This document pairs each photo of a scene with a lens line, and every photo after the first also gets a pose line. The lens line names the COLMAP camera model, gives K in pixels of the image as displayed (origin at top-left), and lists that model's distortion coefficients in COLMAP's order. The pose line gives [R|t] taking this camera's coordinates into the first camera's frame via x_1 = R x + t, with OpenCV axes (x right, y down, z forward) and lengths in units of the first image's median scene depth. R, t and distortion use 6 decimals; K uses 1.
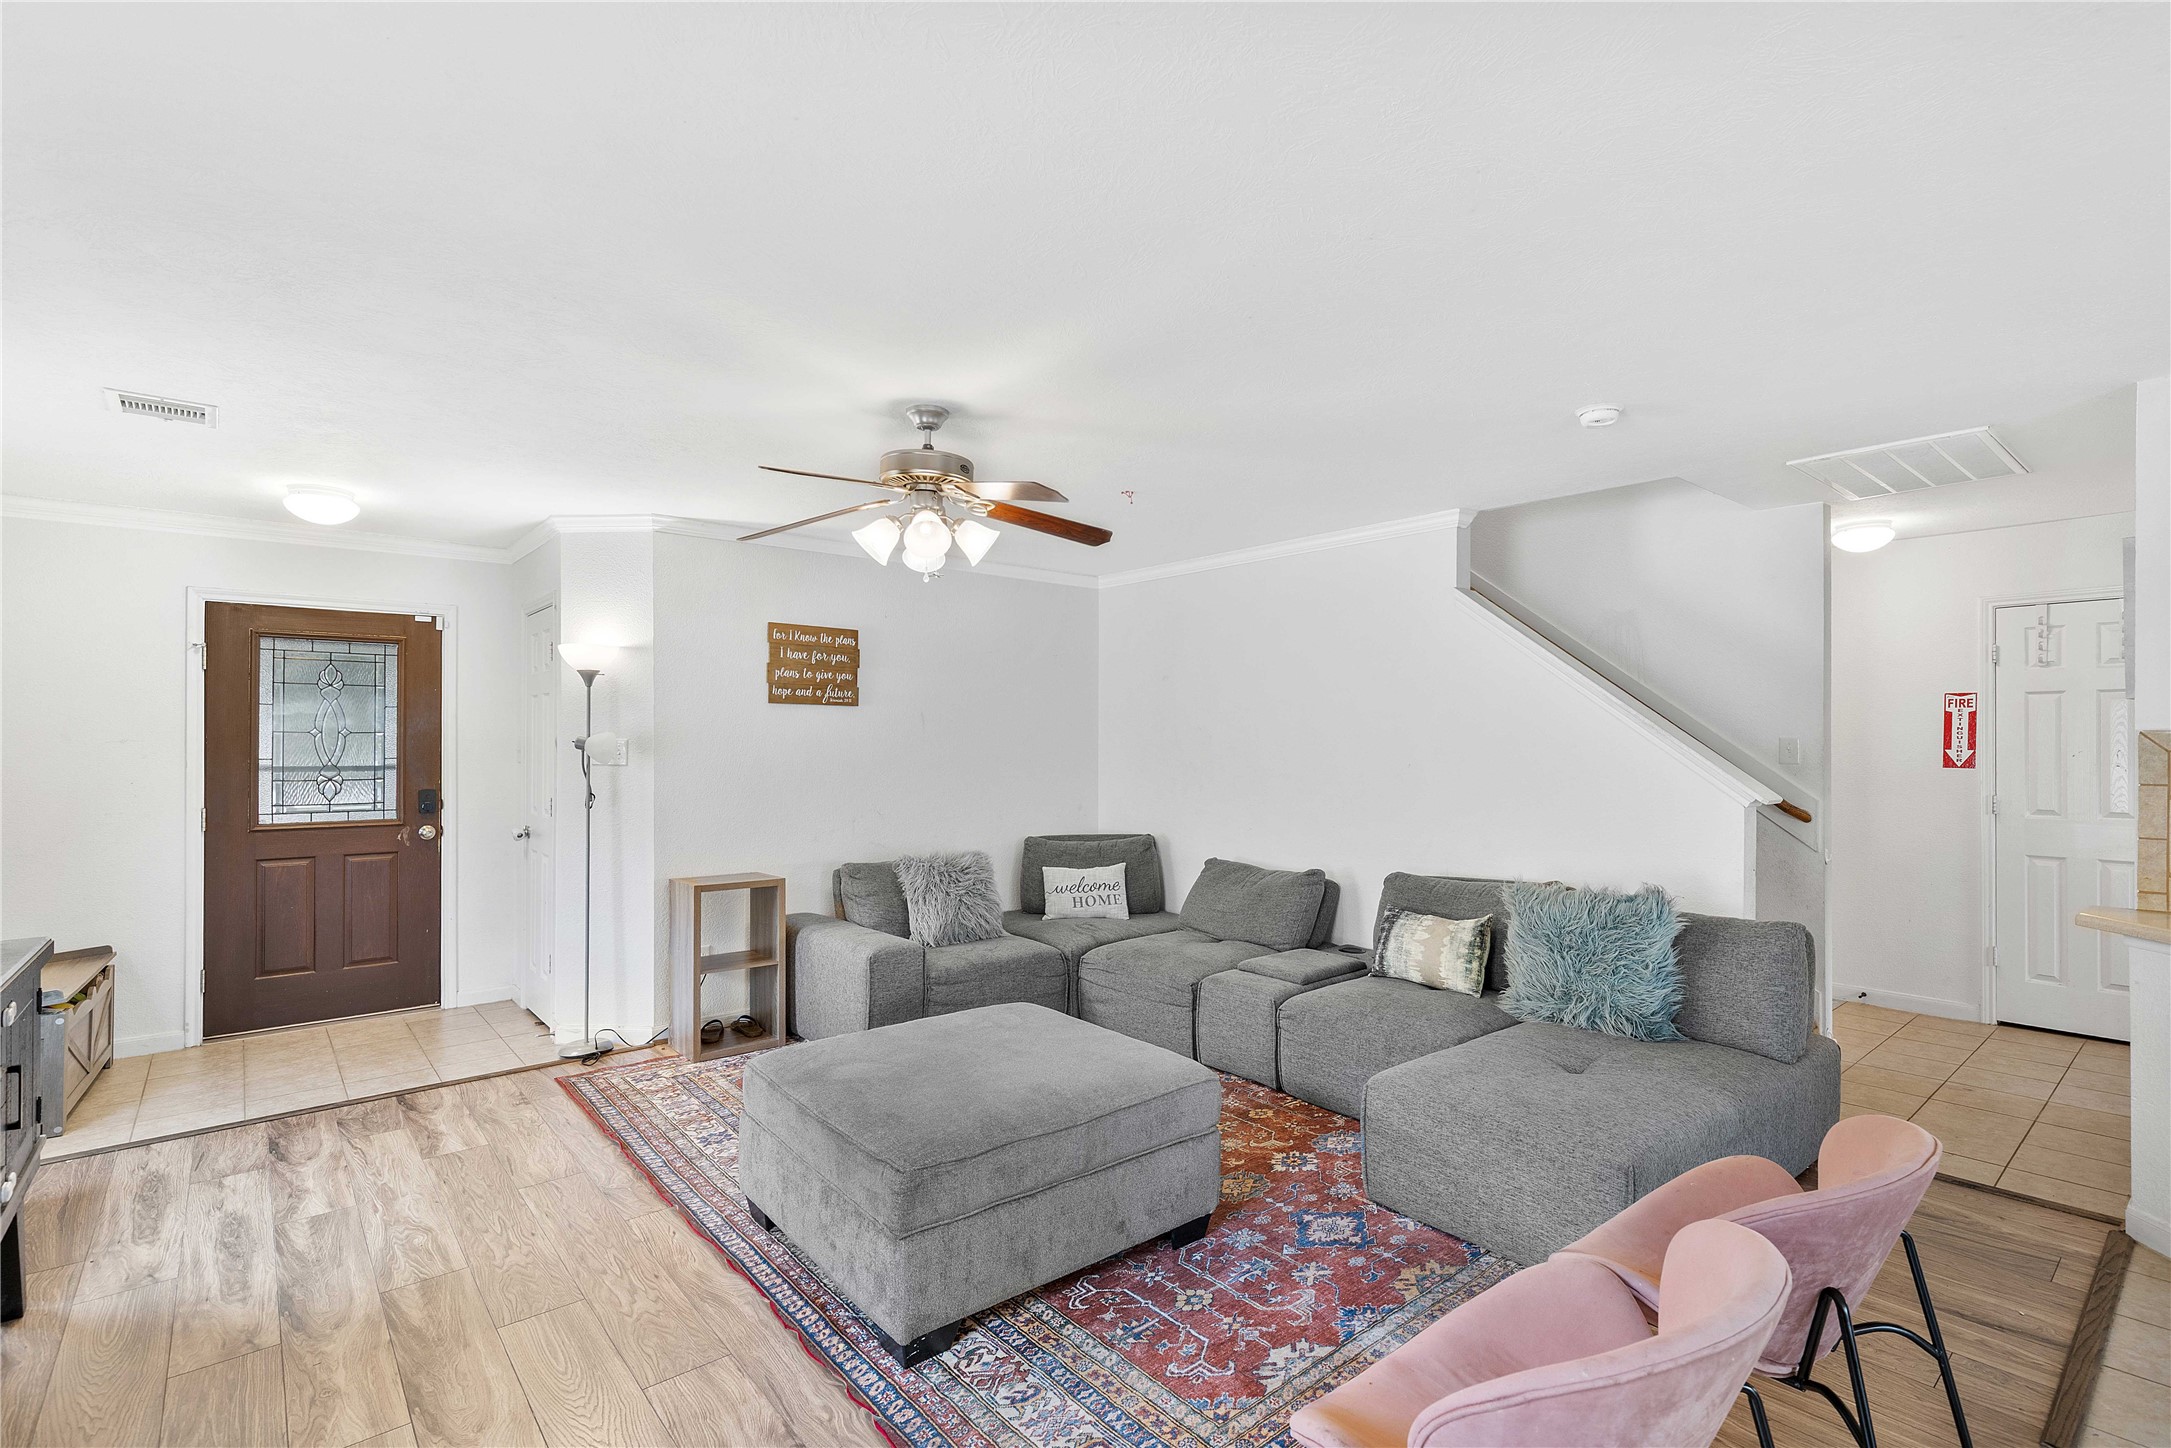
lens RADIAL K [[1006.6, 0, 1159.0], [0, 1006.6, 735.3], [0, 0, 1]] dist [0.014576, 0.000271]
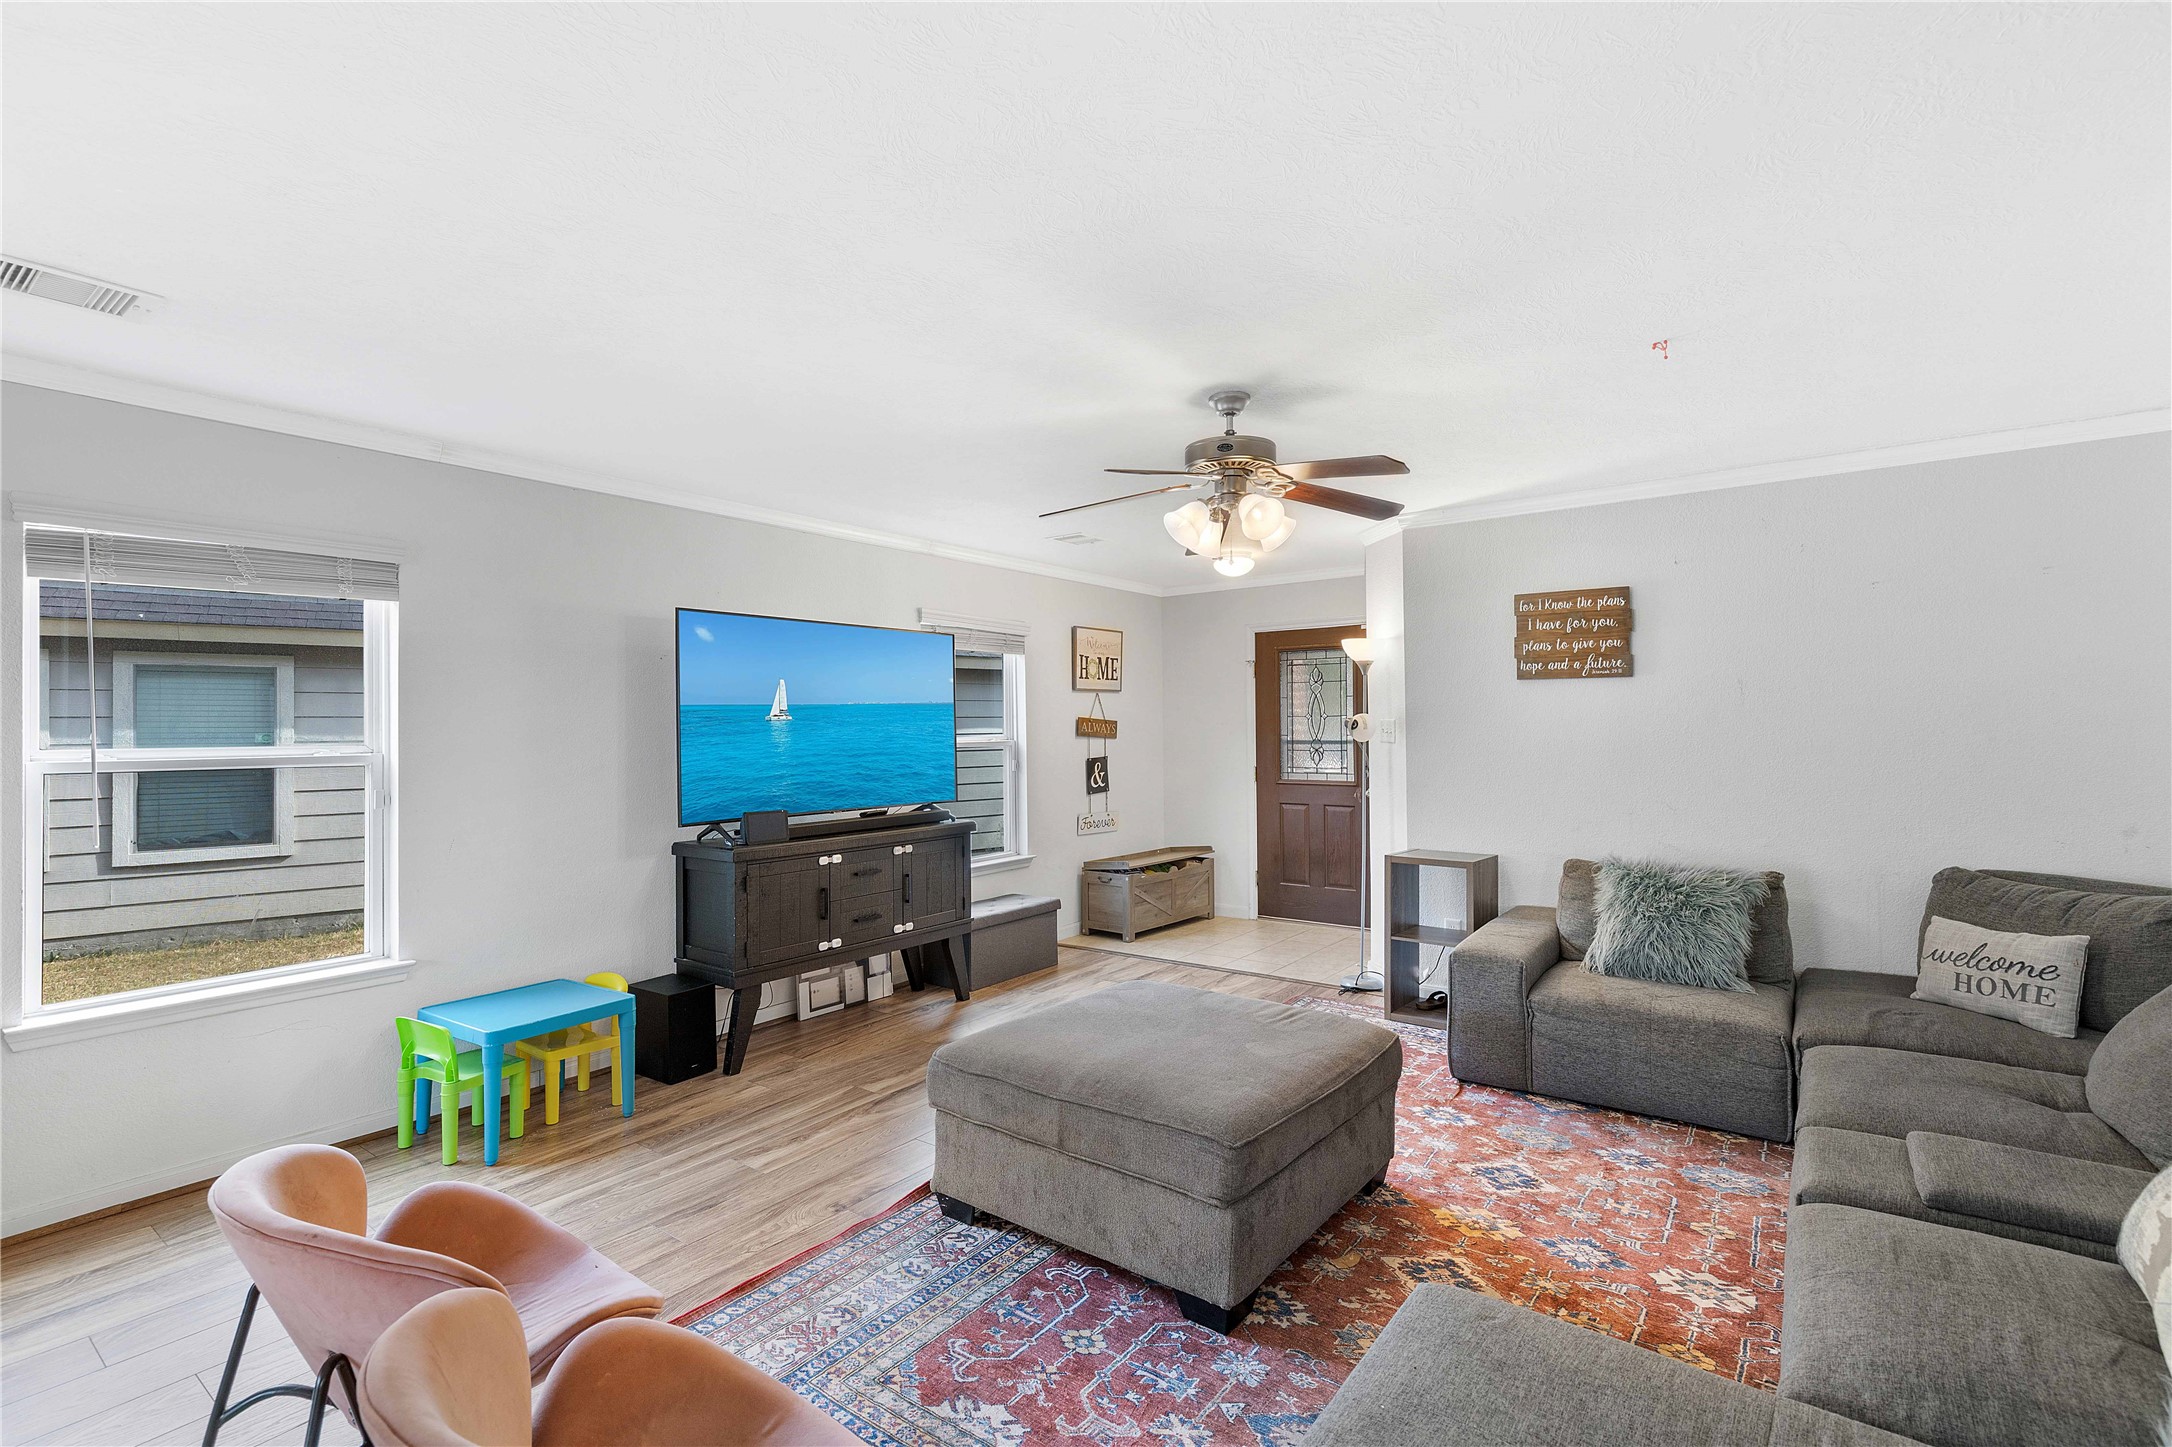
lens RADIAL K [[1004.1, 0, 1087.8], [0, 1004.1, 712.0], [0, 0, 1]] dist [0.012708, -0.000031]
pose [[0.189795, -0.016518, -0.981685, 0.466786], [0.017001, 0.999764, -0.013536, 0.004336], [0.981677, -0.014121, 0.190031, 0.422276]]
